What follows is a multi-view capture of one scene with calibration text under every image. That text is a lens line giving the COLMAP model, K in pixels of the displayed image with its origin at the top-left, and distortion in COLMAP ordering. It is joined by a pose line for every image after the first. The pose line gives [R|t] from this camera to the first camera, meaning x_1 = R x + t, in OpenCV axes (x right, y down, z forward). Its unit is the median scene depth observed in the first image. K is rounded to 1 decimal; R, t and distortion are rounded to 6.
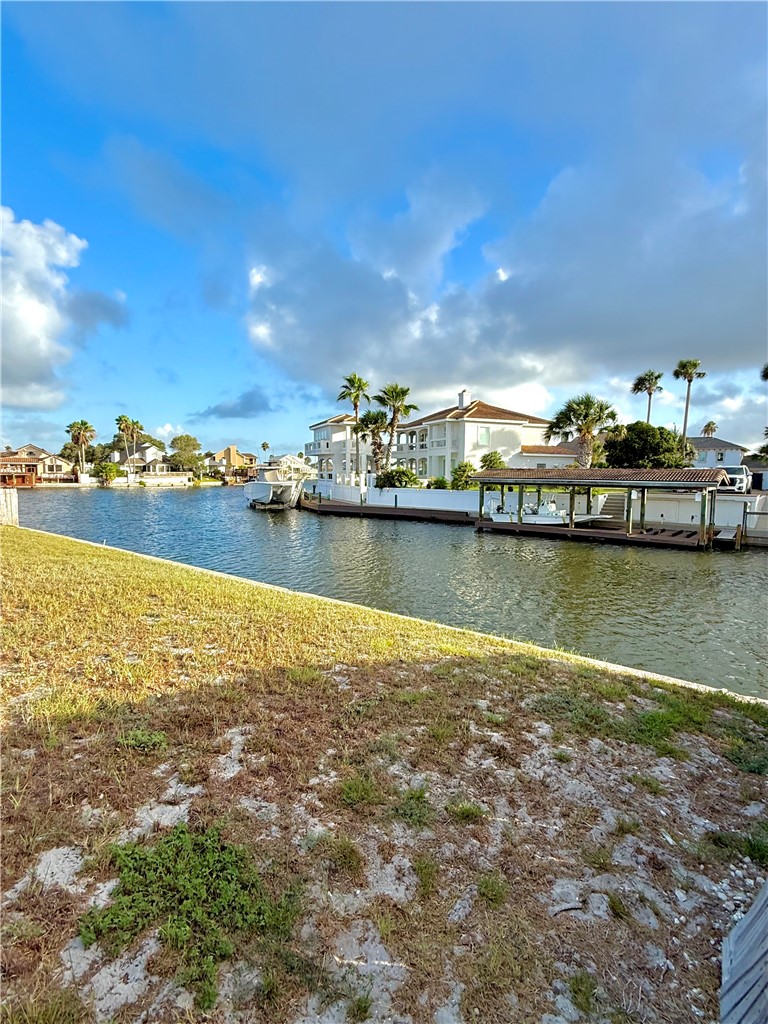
lens RADIAL K [[511.7, 0, 384.0], [0, 511.7, 512.0], [0, 0, 1]] dist [-0.001900, 0.000463]
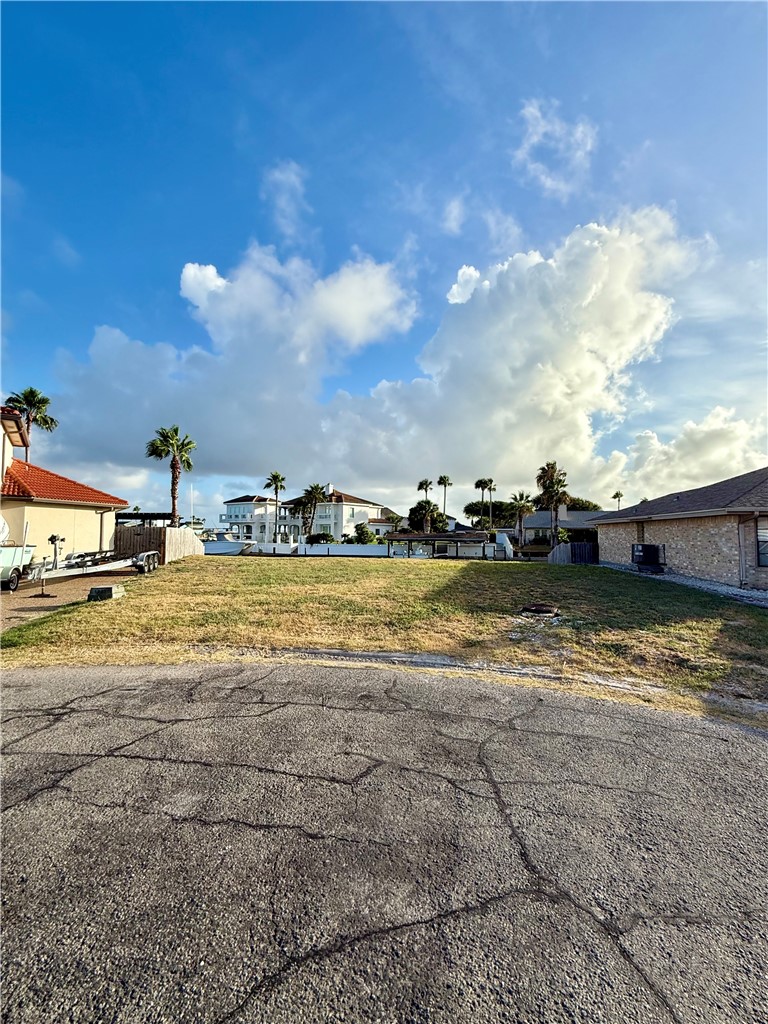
lens RADIAL K [[457.1, 0, 384.0], [0, 457.1, 512.0], [0, 0, 1]] dist [0.000769, 0.000033]
pose [[0.863701, 0.018749, 0.503655, -0.459591], [0.040728, 0.993443, -0.106824, 0.015355], [-0.502356, 0.112777, 0.857275, -0.349940]]
